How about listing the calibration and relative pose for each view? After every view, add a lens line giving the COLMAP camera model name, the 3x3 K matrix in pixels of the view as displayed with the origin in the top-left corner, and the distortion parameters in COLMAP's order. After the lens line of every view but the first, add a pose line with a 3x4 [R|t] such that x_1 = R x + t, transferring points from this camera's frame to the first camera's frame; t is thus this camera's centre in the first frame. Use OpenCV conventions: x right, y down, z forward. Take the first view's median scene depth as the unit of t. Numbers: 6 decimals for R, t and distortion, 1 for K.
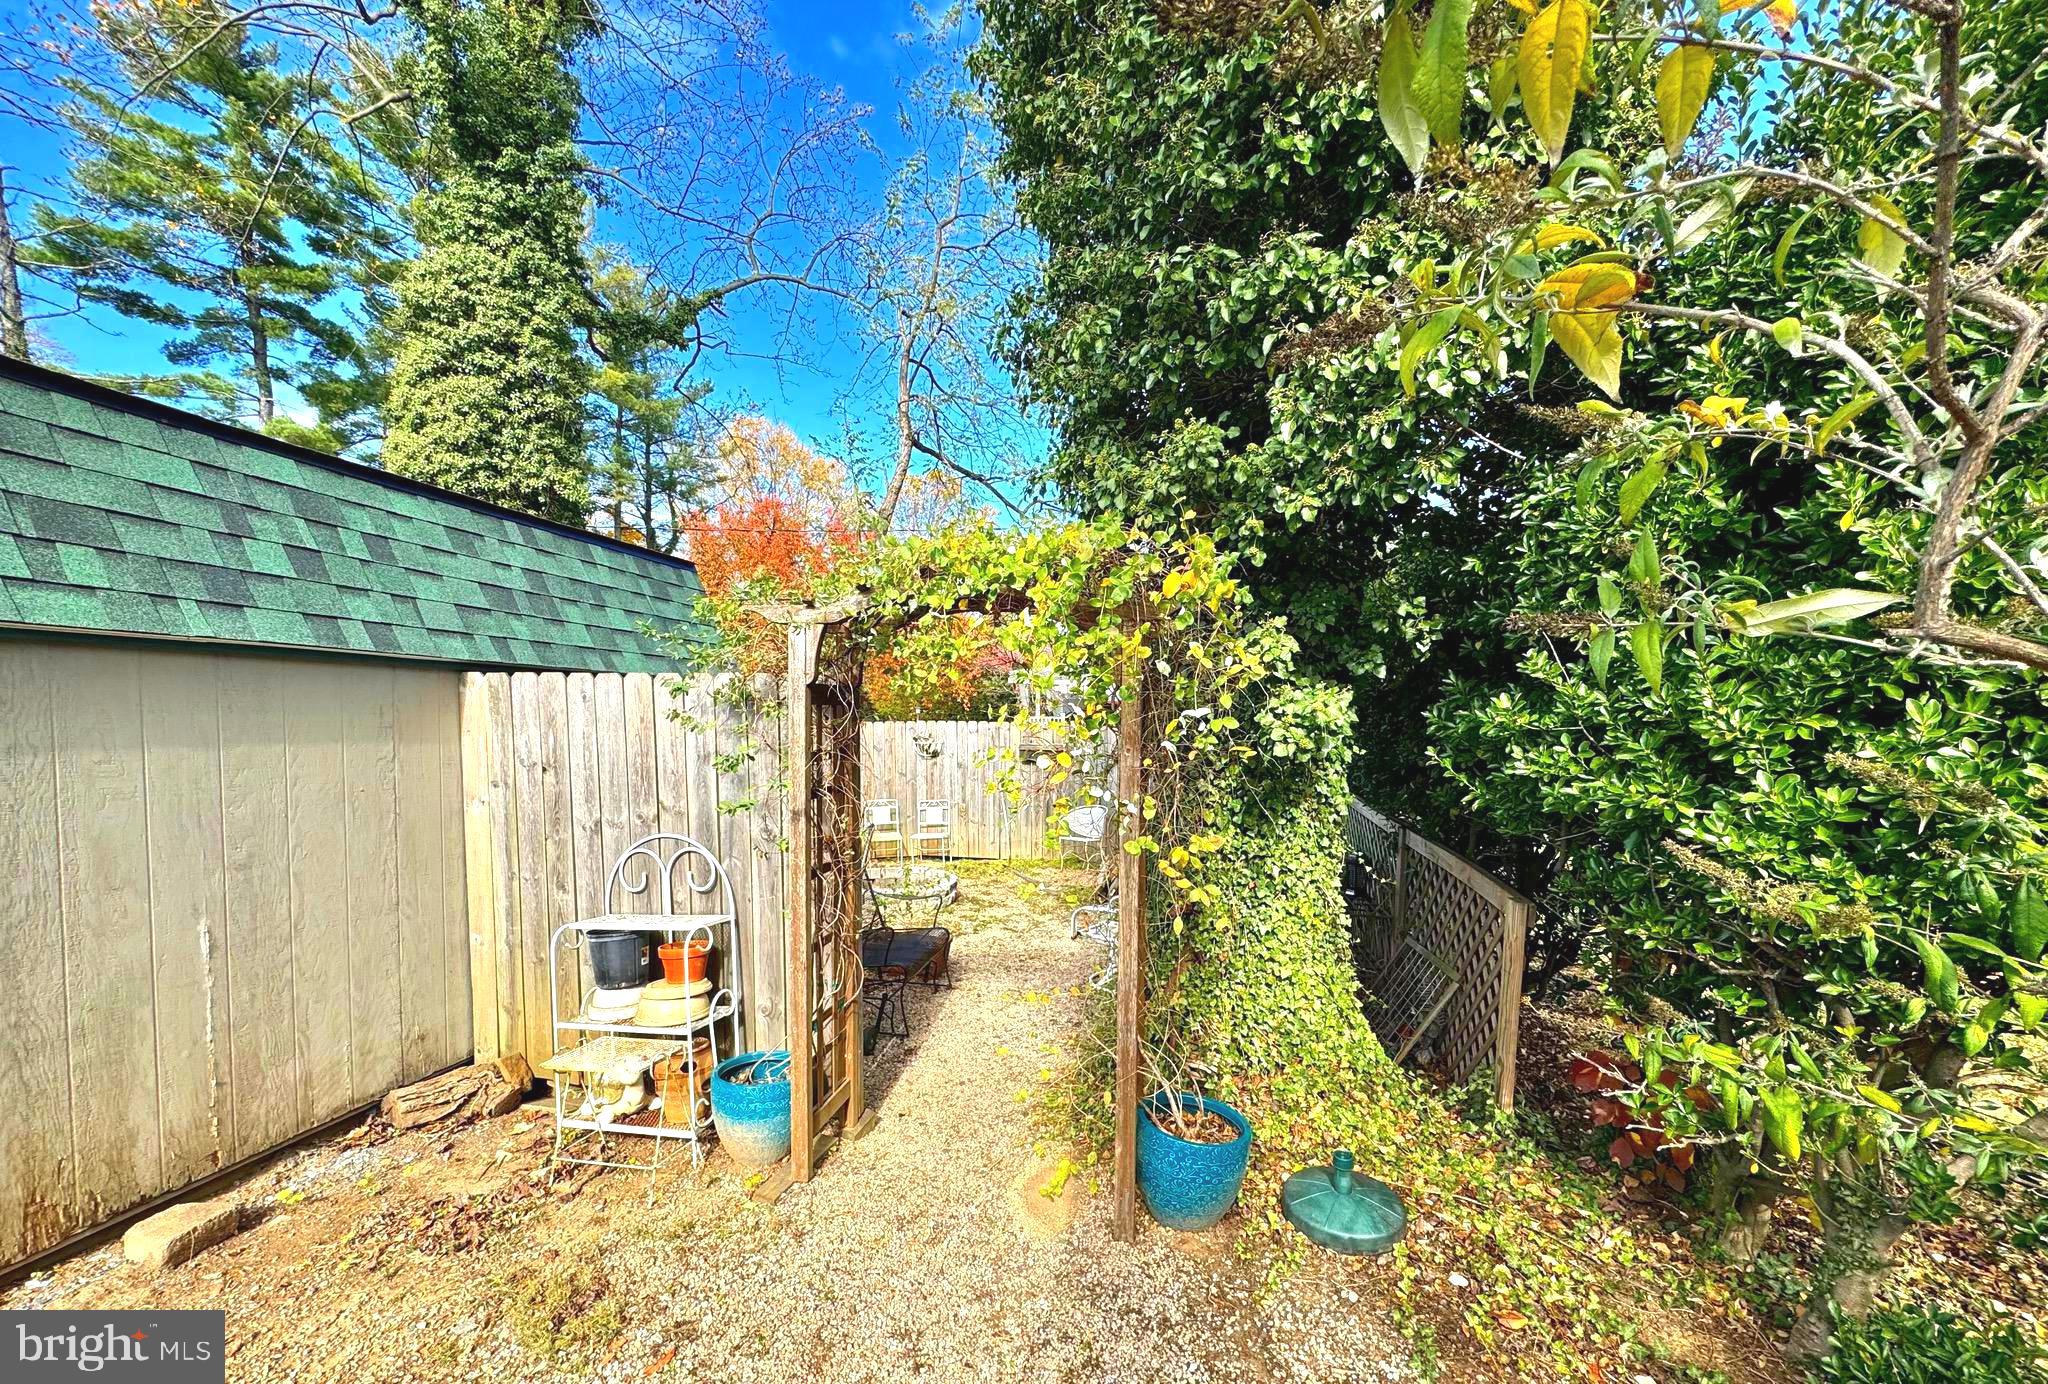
lens RADIAL K [[850.0, 0, 1060.7], [0, 850.0, 765.6], [0, 0, 1]] dist [-0.004936, 0.000226]
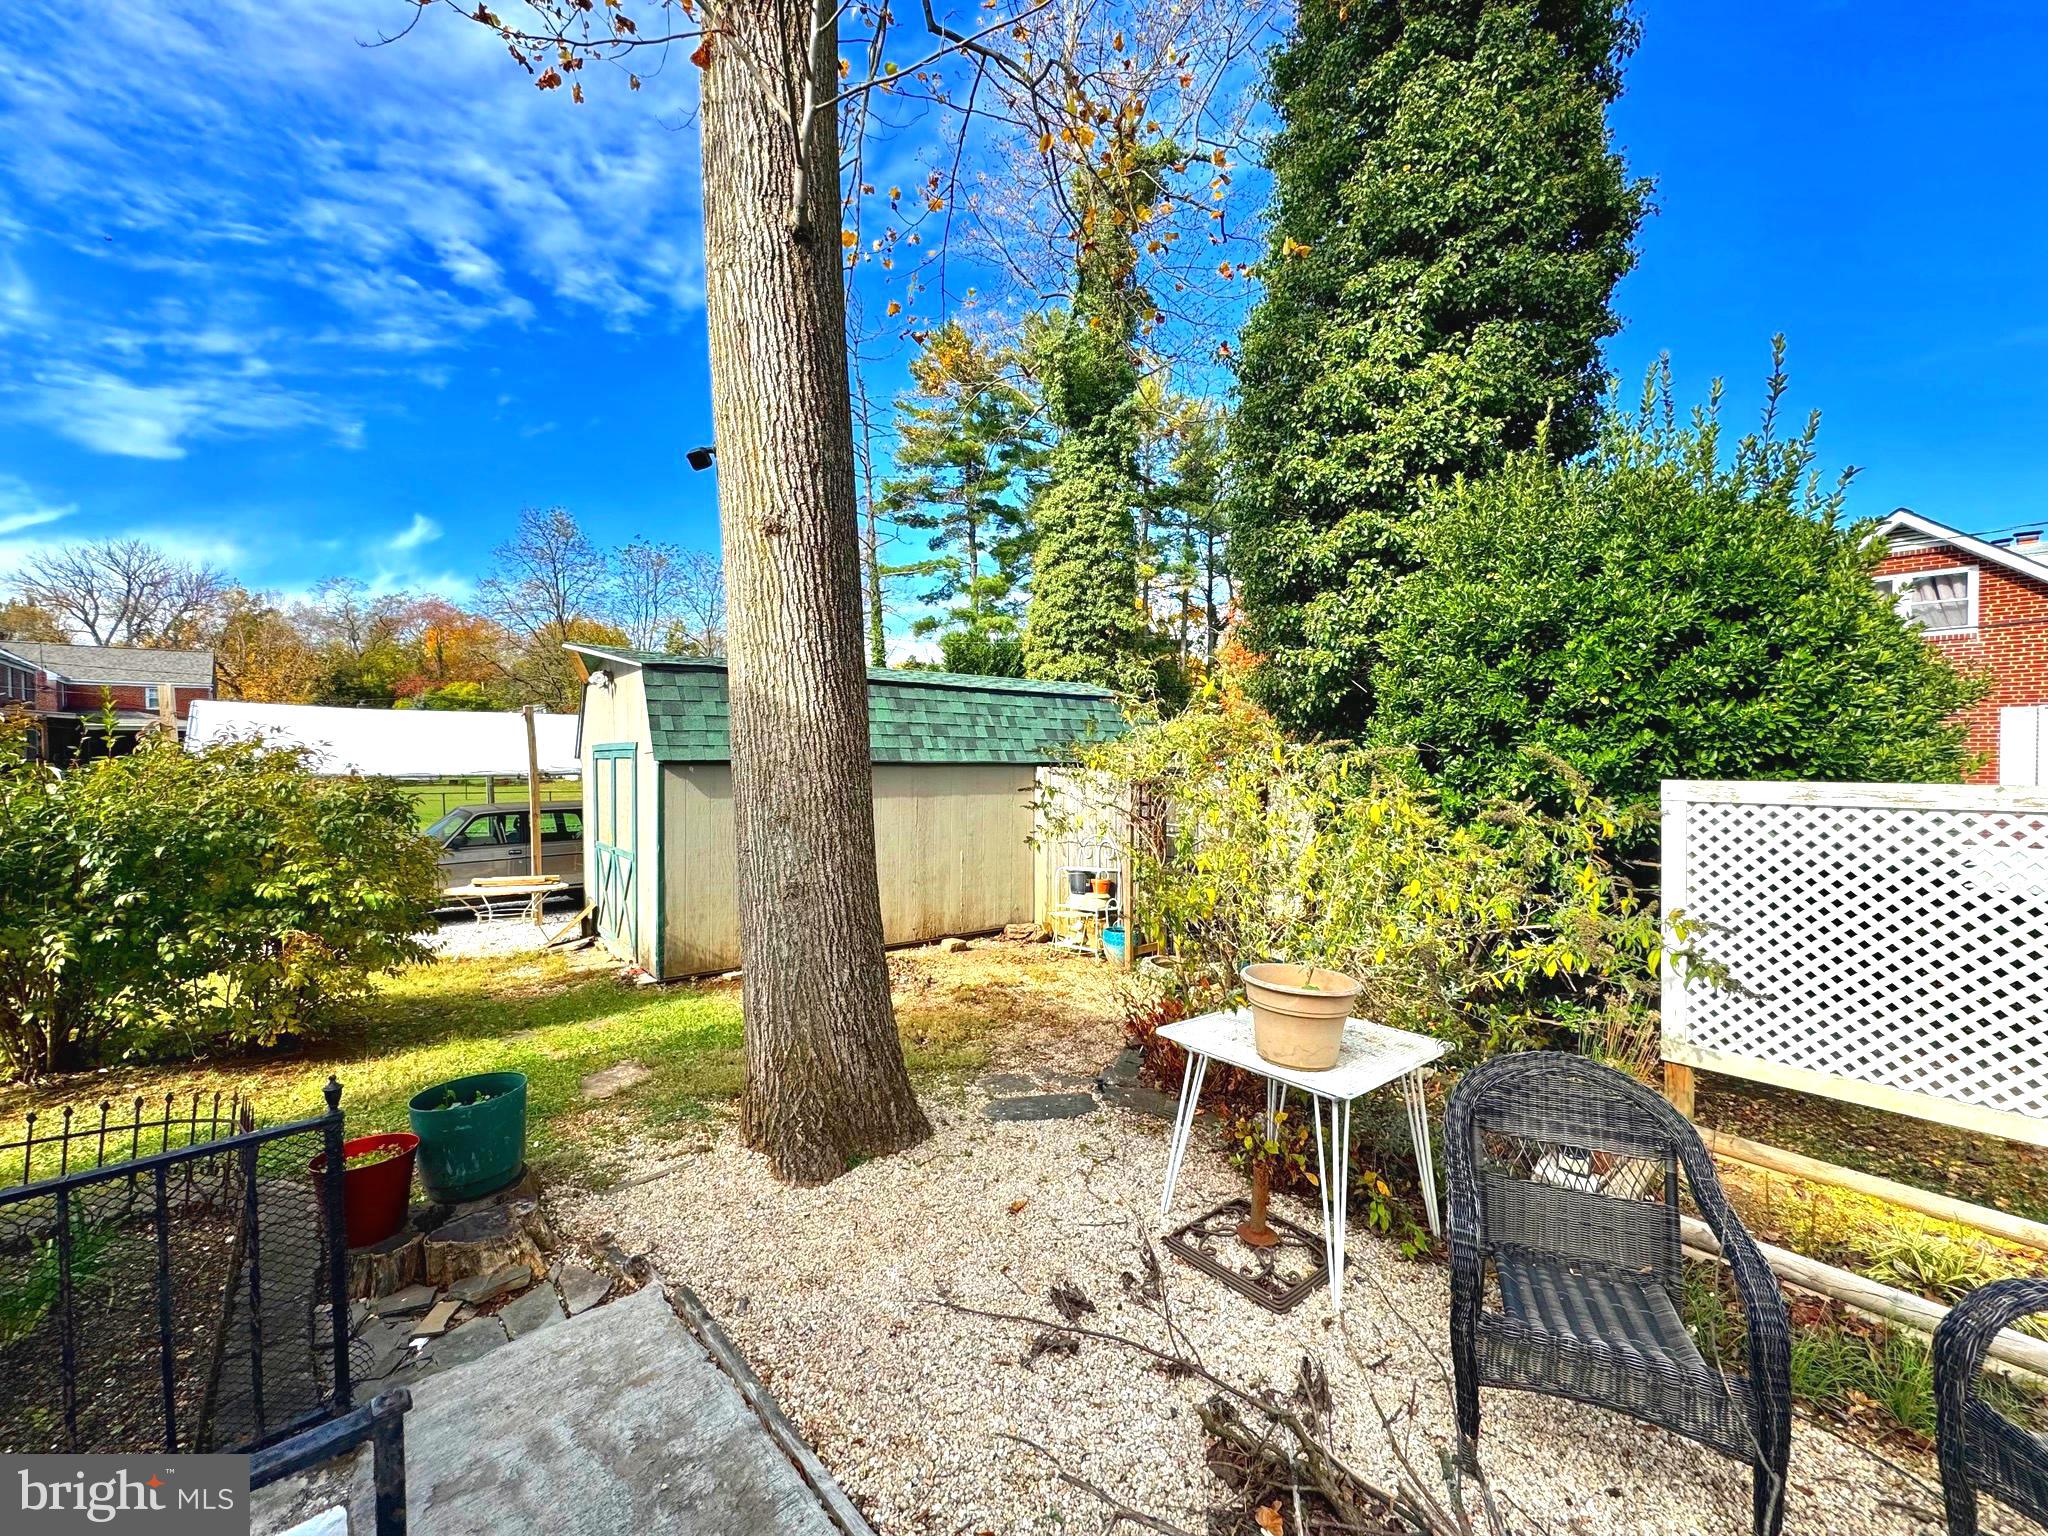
lens RADIAL K [[821.2, 0, 1024.2], [0, 821.2, 770.5], [0, 0, 1]] dist [0.000403, 0.000004]
pose [[0.778424, 0.006781, -0.627702, 0.206360], [-0.039029, 0.998530, -0.037614, -0.001468], [0.626524, 0.053778, 0.777544, -0.237443]]
